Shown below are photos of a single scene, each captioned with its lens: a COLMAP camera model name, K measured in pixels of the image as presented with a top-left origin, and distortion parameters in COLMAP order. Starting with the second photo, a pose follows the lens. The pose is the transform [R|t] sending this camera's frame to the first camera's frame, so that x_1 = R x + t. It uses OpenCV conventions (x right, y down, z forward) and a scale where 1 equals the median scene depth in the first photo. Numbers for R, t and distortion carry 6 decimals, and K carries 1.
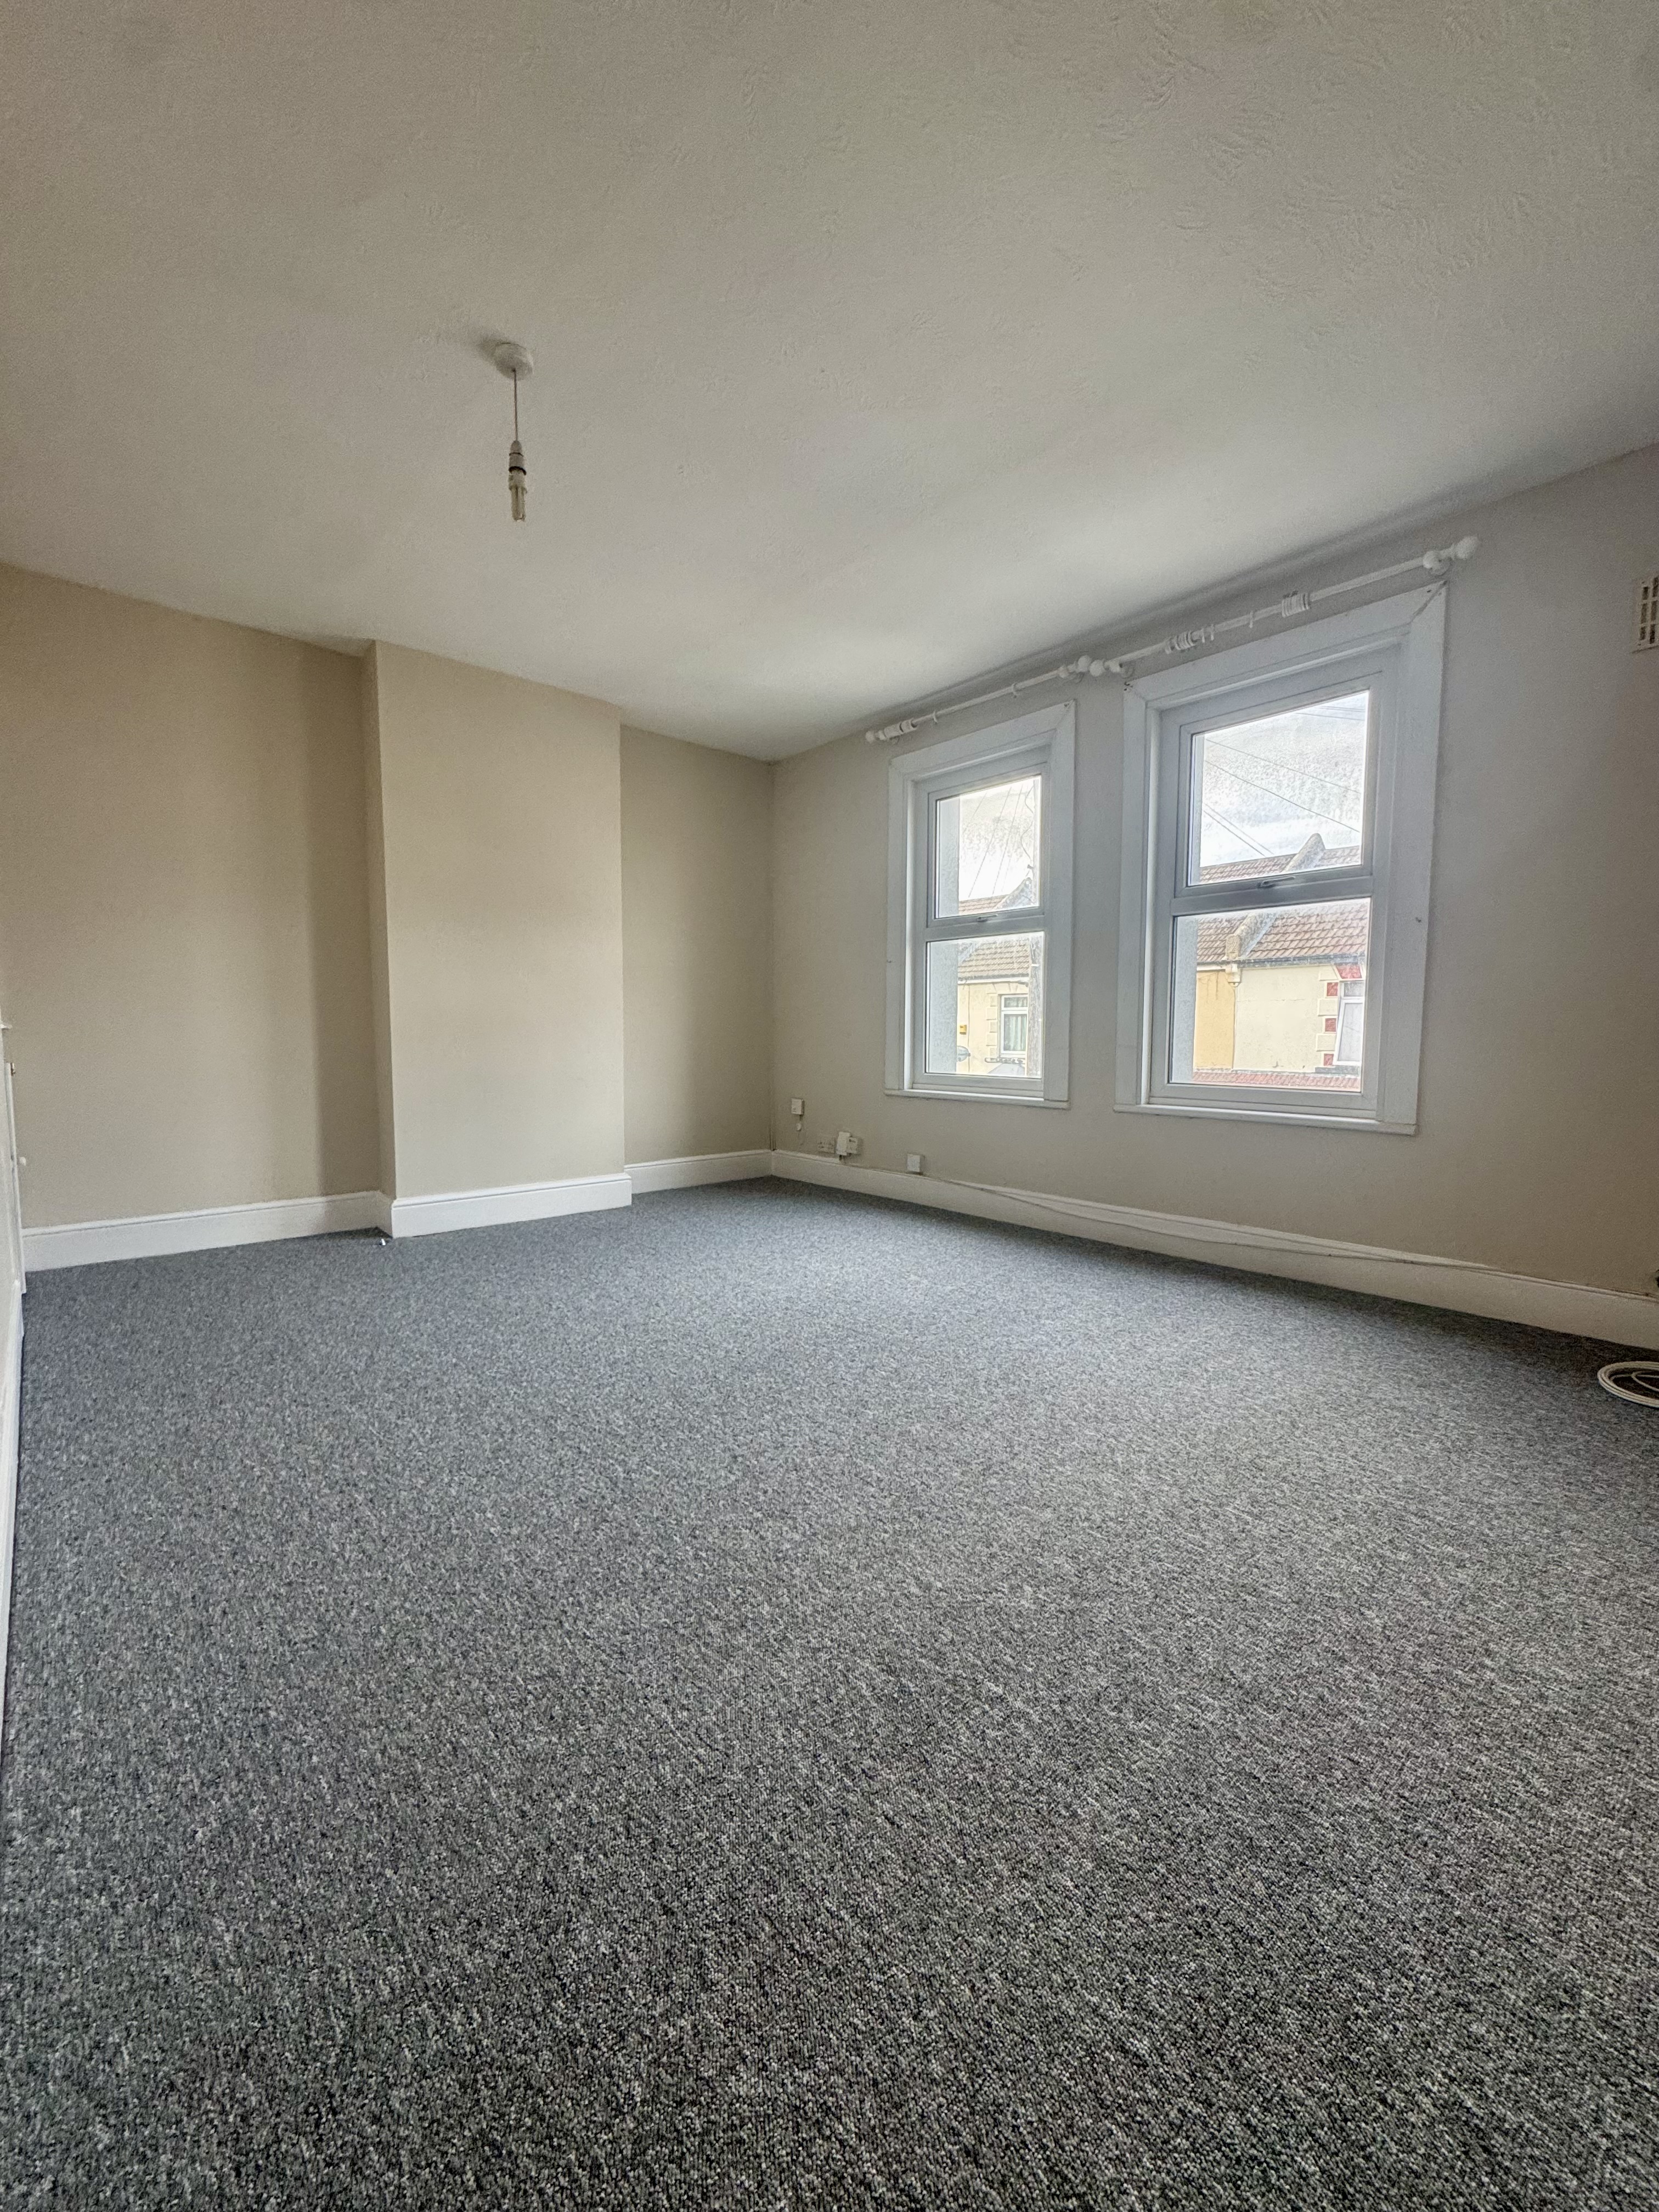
lens RADIAL K [[876.6, 0, 832.9], [0, 876.6, 1105.7], [0, 0, 1]] dist [-0.002305, 0.000252]
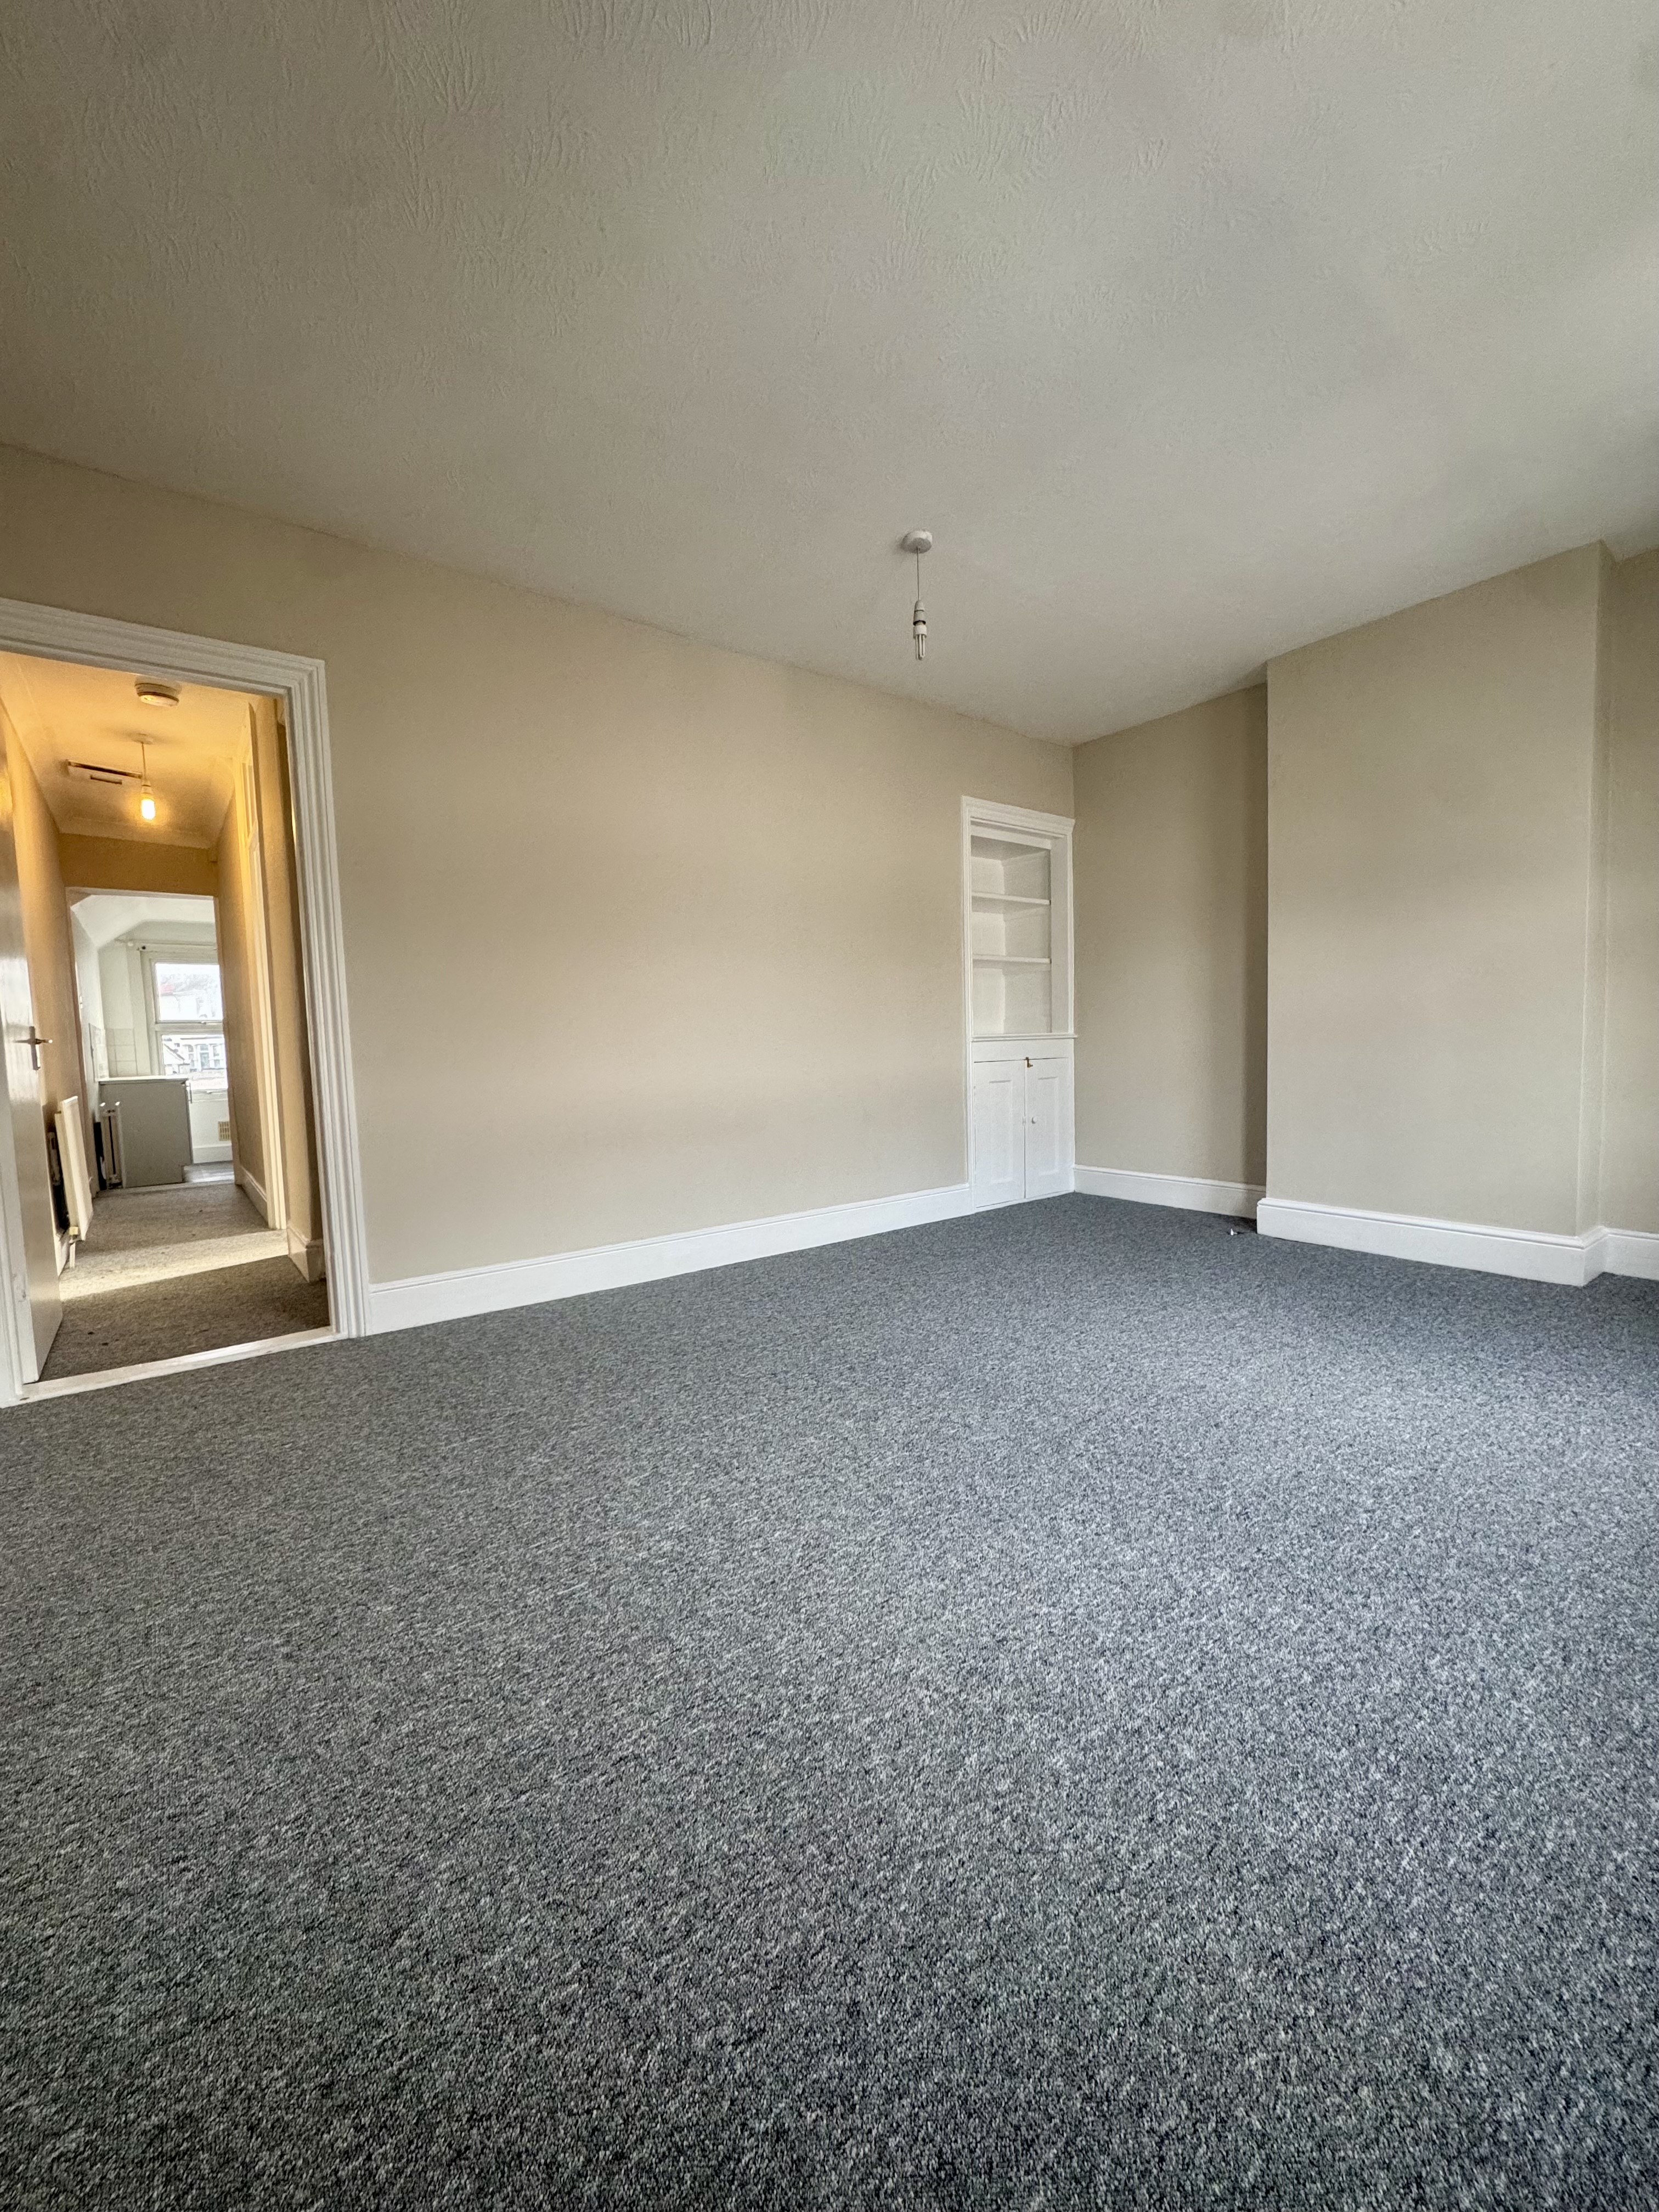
lens RADIAL K [[876.6, 0, 832.9], [0, 876.6, 1105.7], [0, 0, 1]] dist [-0.002305, 0.000252]
pose [[-0.075828, 0.075533, -0.994256, 0.923282], [-0.056962, 0.995170, 0.079946, -0.090375], [0.995493, 0.062697, -0.071159, 0.914267]]
